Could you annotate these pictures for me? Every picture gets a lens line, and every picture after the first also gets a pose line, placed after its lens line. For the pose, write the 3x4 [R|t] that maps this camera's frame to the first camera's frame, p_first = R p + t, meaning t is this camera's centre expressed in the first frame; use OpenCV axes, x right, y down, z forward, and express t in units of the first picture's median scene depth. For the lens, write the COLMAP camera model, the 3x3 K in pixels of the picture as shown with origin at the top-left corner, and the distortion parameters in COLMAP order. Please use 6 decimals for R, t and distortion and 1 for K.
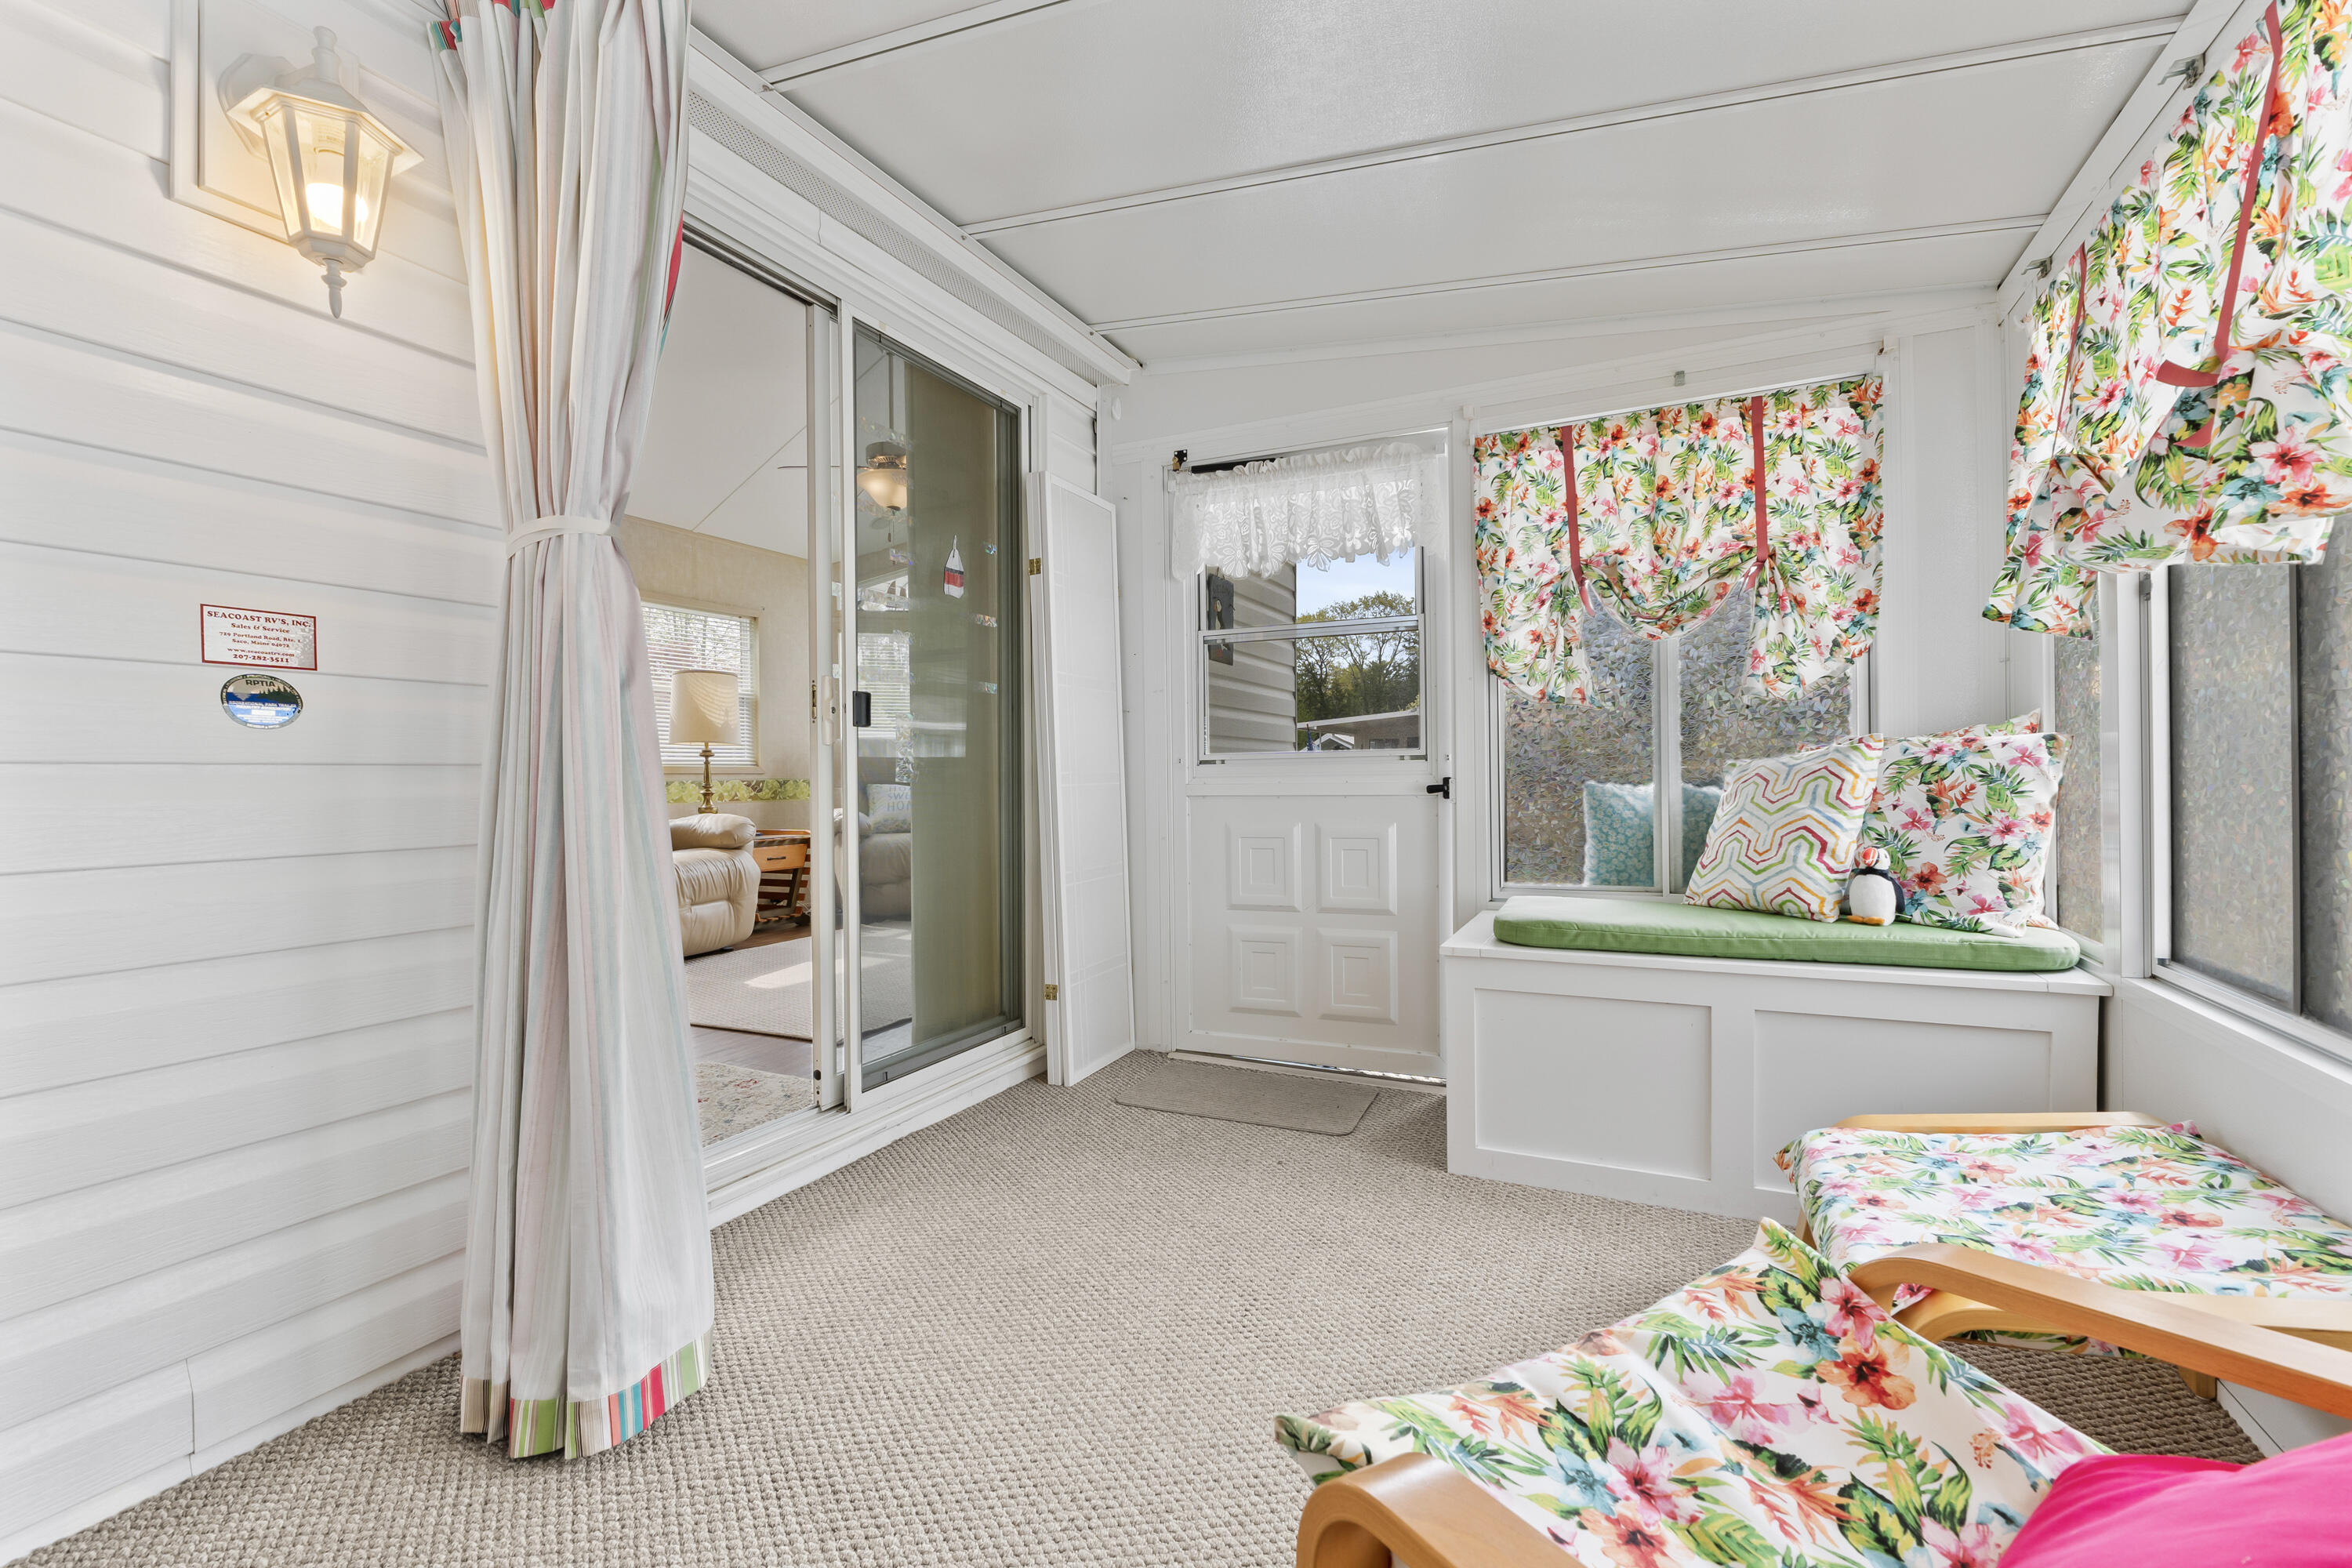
lens RADIAL K [[1019.2, 0, 1176.0], [0, 1019.2, 784.0], [0, 0, 1]] dist [-0.002759, -0.000512]
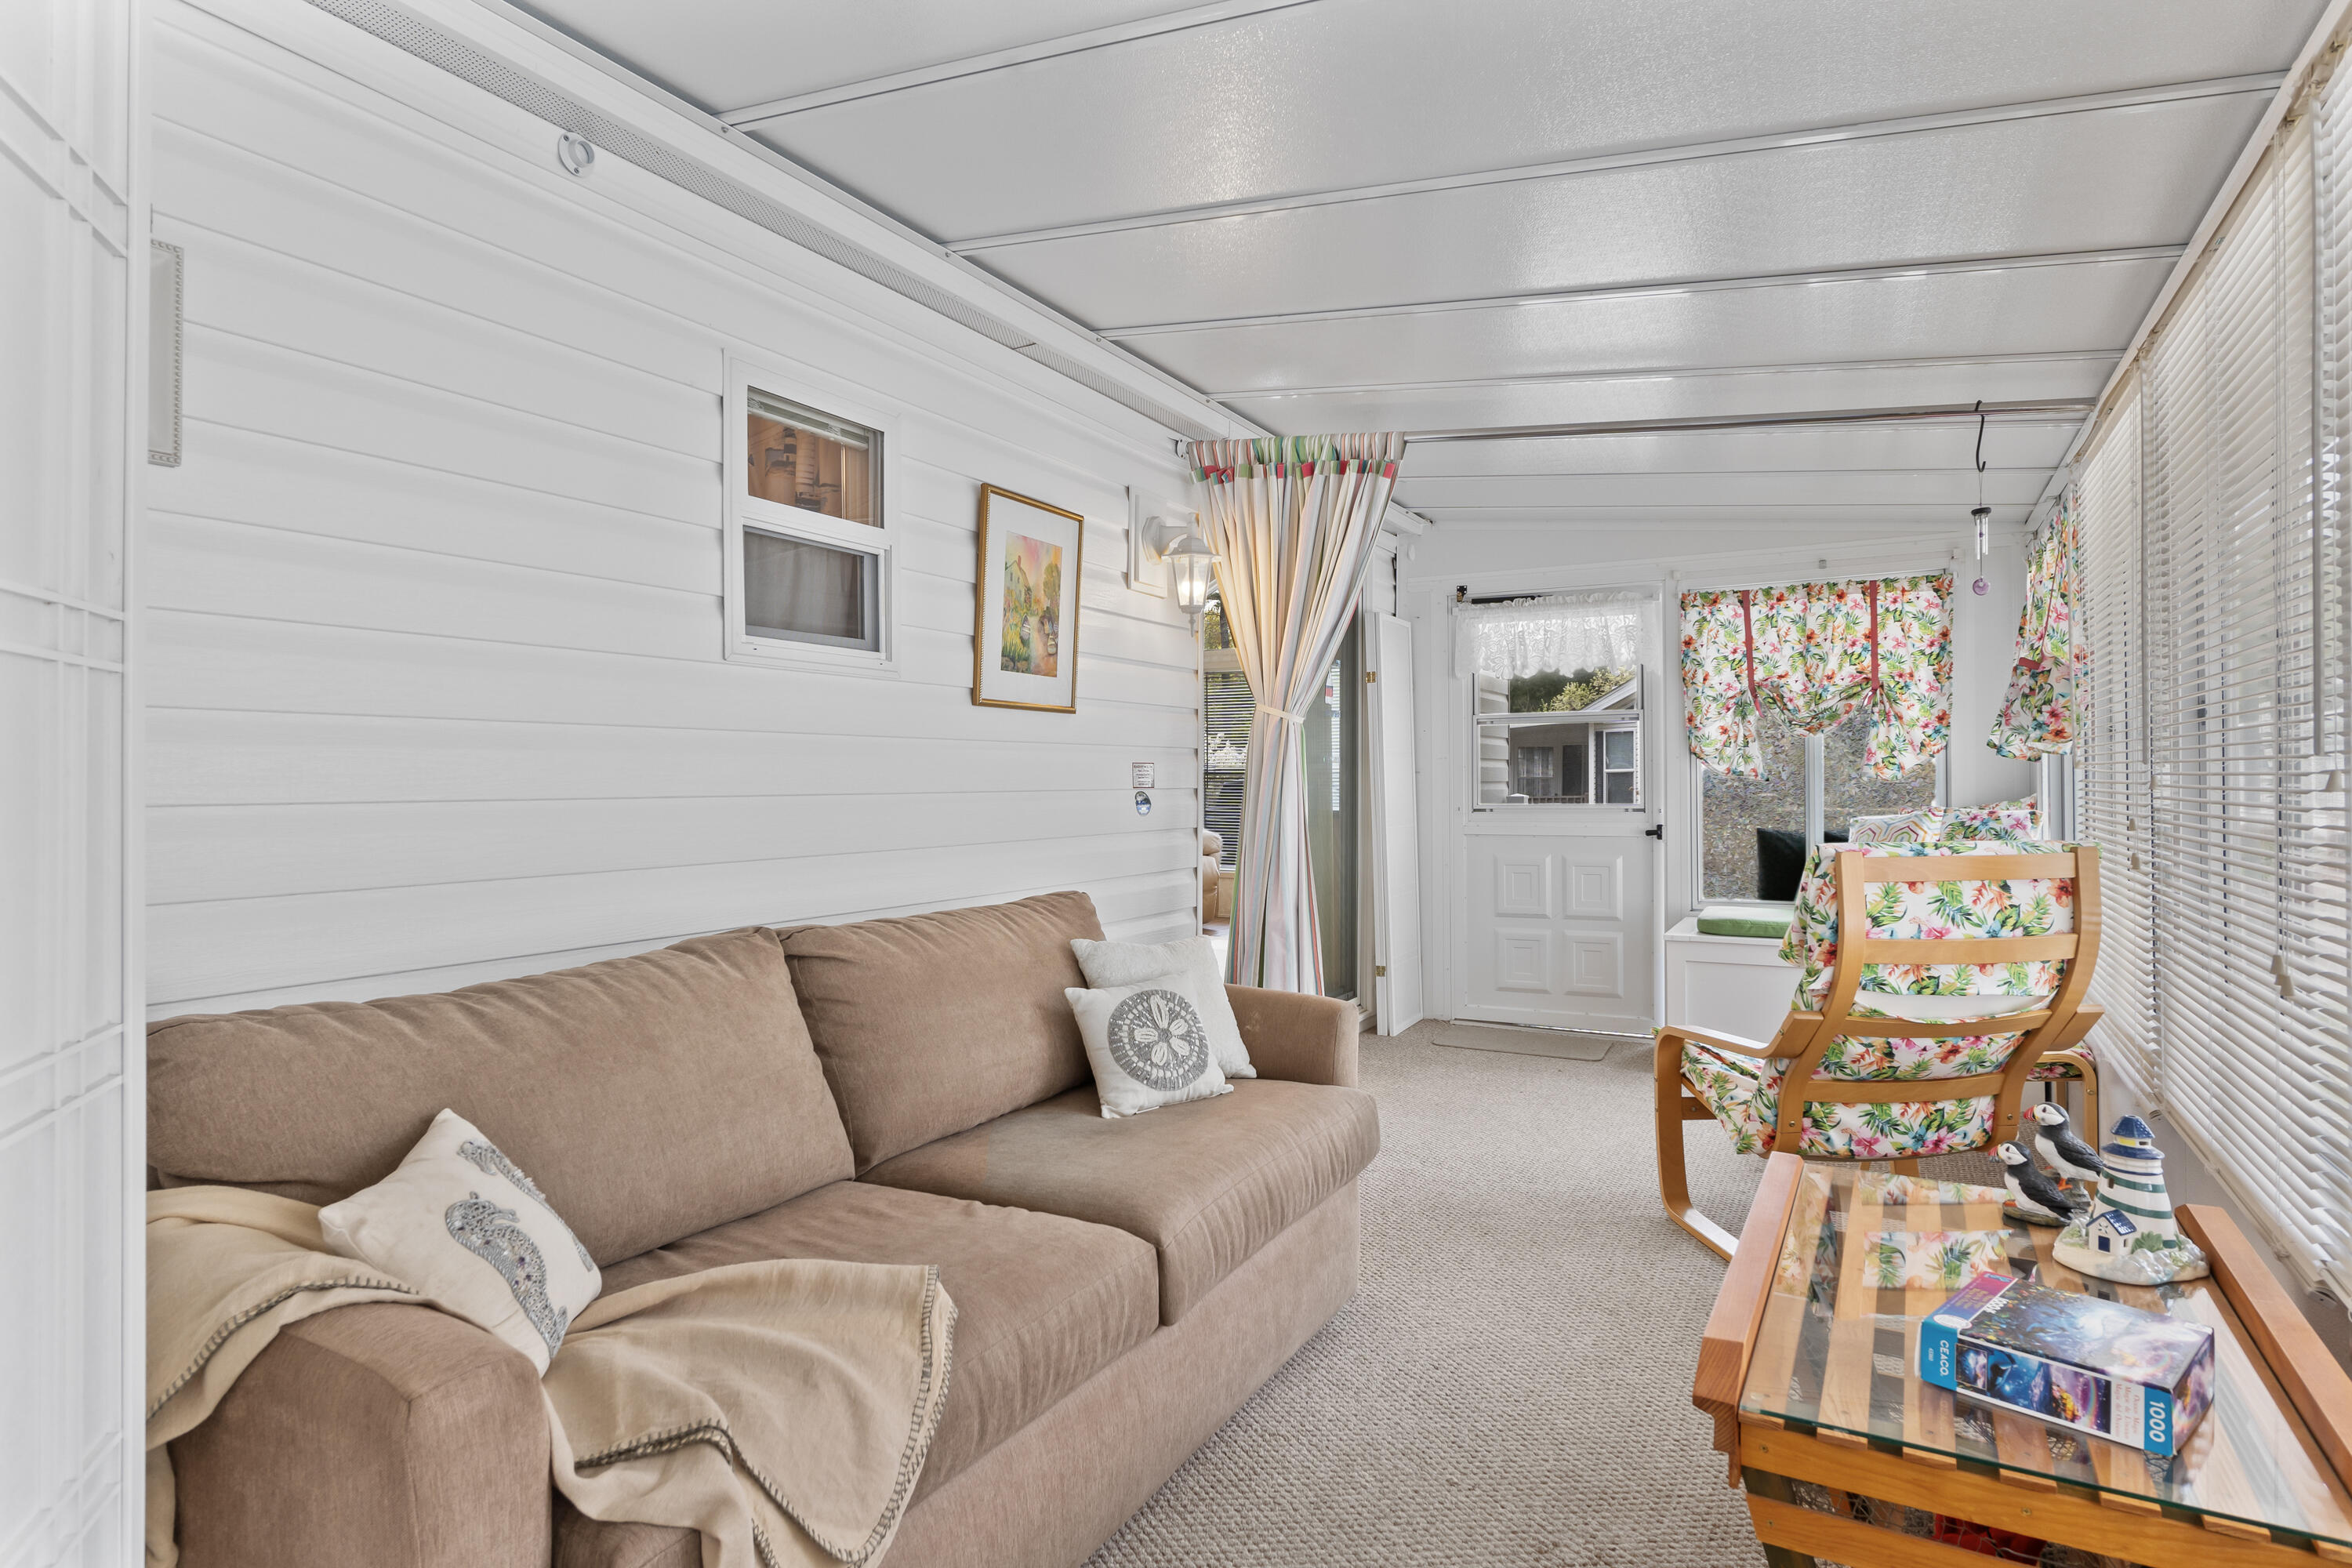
lens RADIAL K [[1279.7, 0, 1176.0], [0, 1279.7, 784.0], [0, 0, 1]] dist [-0.000777, 0.000433]
pose [[0.998383, 0.005523, -0.056571, -0.345880], [-0.005718, 0.999978, -0.003284, -0.059721], [0.056552, 0.003602, 0.998393, -0.927535]]
